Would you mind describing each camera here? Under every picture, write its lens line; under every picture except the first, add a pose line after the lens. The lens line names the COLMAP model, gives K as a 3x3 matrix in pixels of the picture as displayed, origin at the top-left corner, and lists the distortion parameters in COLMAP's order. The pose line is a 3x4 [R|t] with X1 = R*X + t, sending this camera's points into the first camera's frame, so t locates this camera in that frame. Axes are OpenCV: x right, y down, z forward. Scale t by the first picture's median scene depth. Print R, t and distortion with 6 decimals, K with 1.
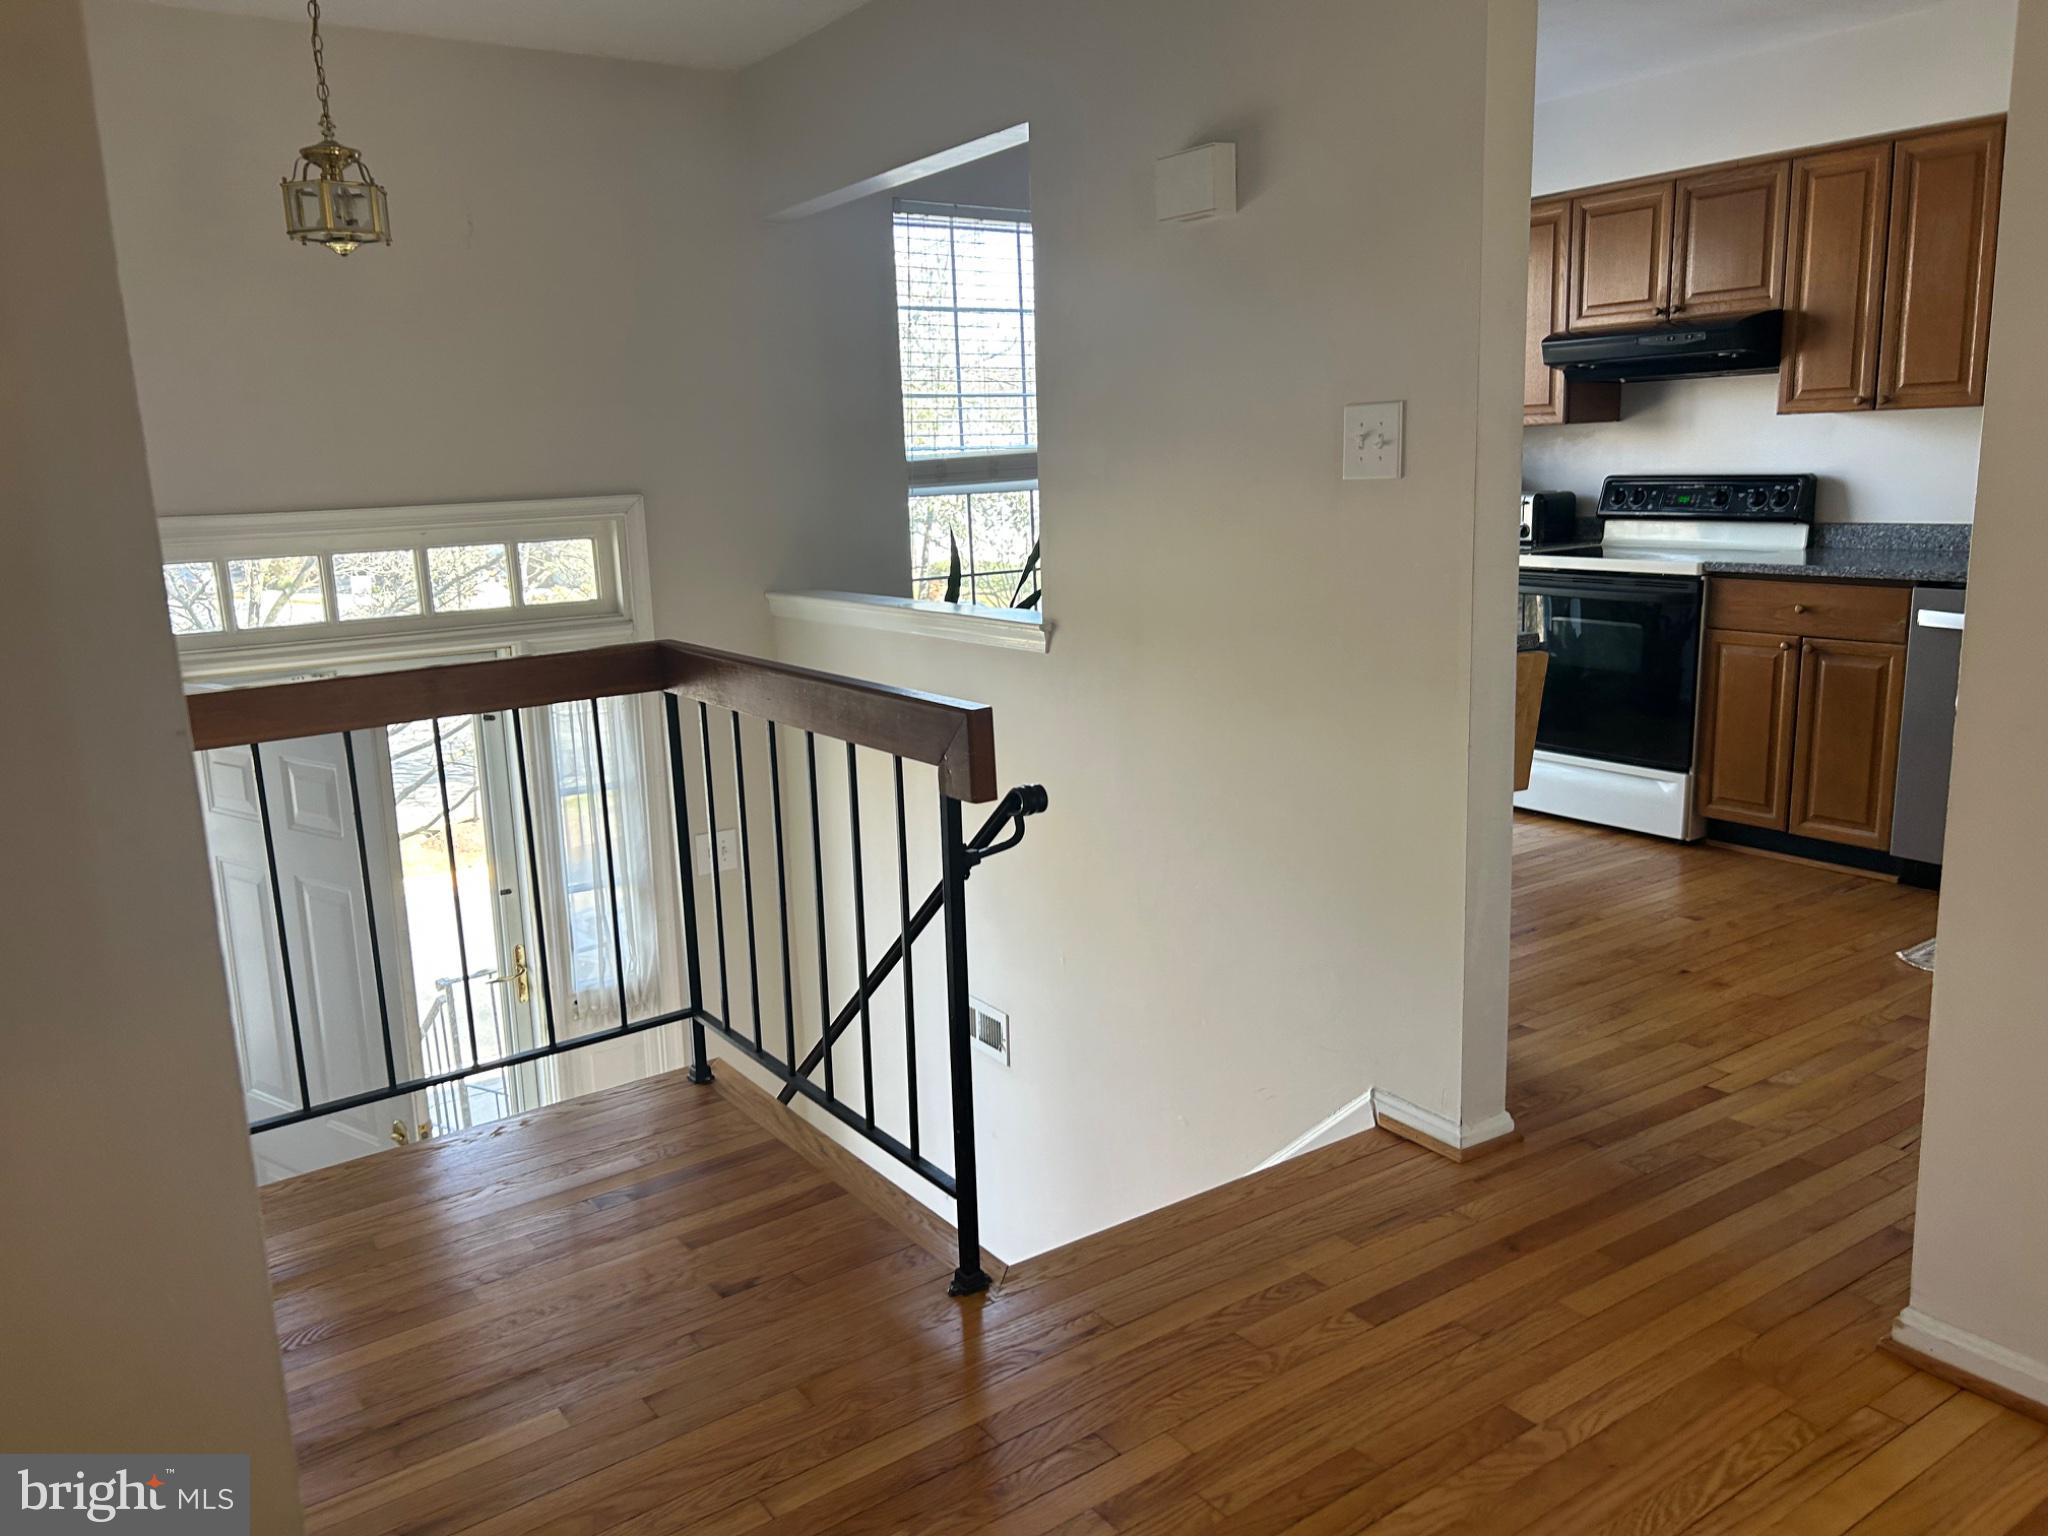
lens RADIAL K [[1555.6, 0, 1021.6], [0, 1555.6, 763.9], [0, 0, 1]] dist [0.044653, -0.030406]
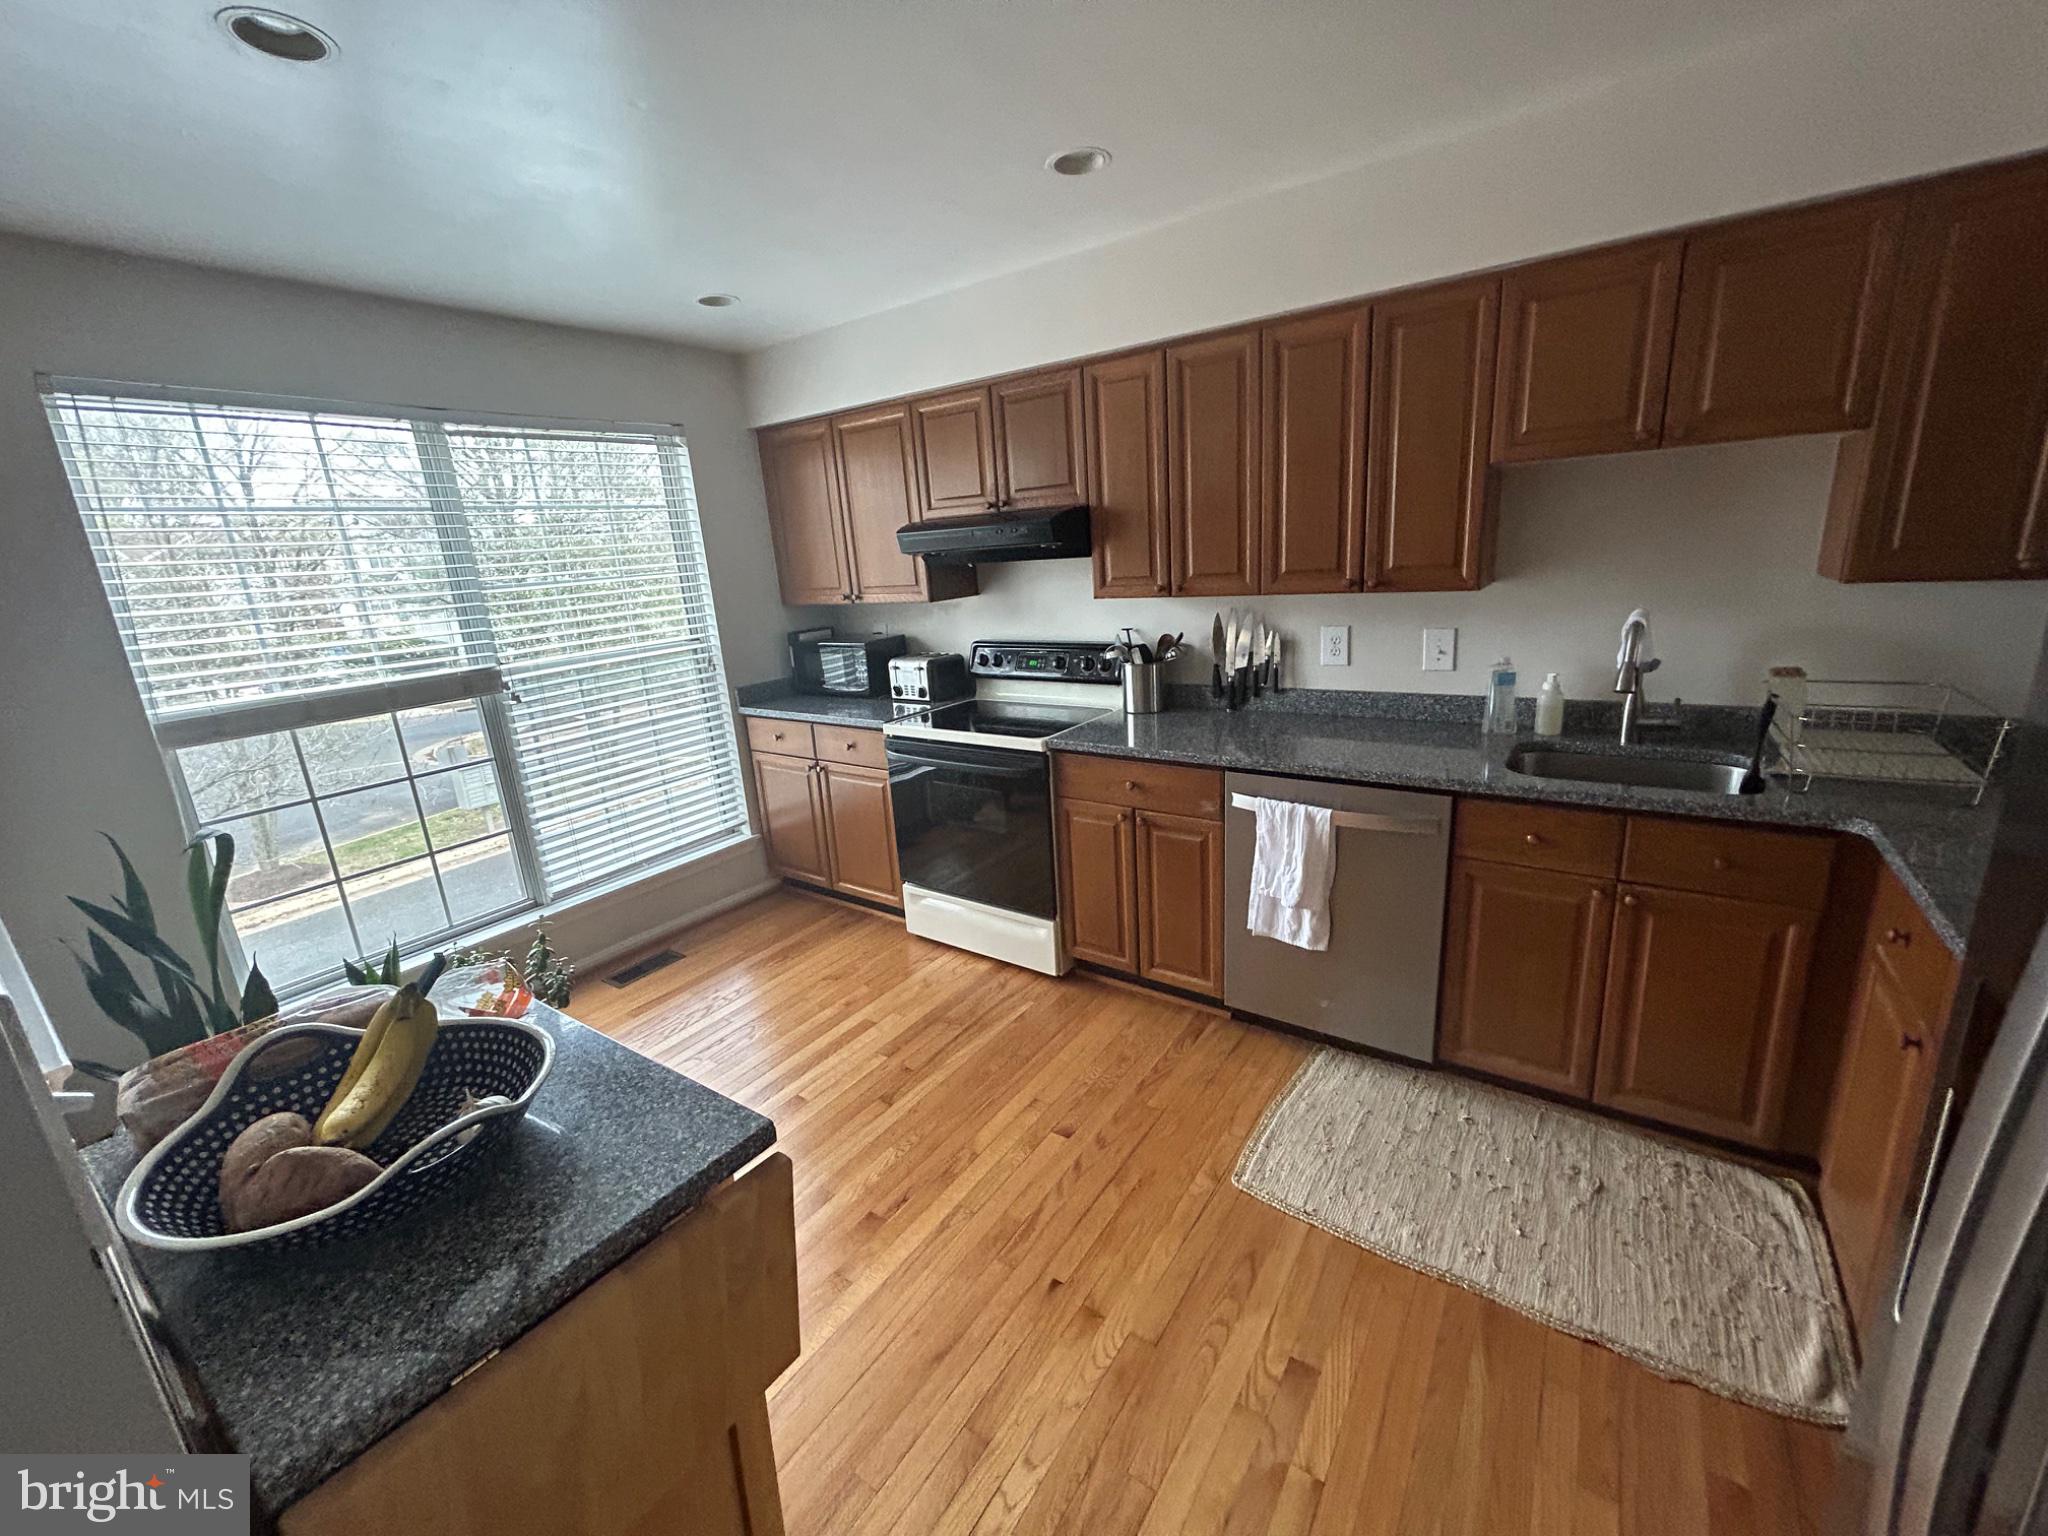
lens RADIAL K [[827.0, 0, 1031.6], [0, 827.0, 767.3], [0, 0, 1]] dist [-0.014839, -0.000286]
pose [[0.936937, -0.114460, 0.330224, 0.228553], [0.101169, 0.993222, 0.057220, -0.140012], [-0.334535, -0.020203, 0.942167, 0.453300]]
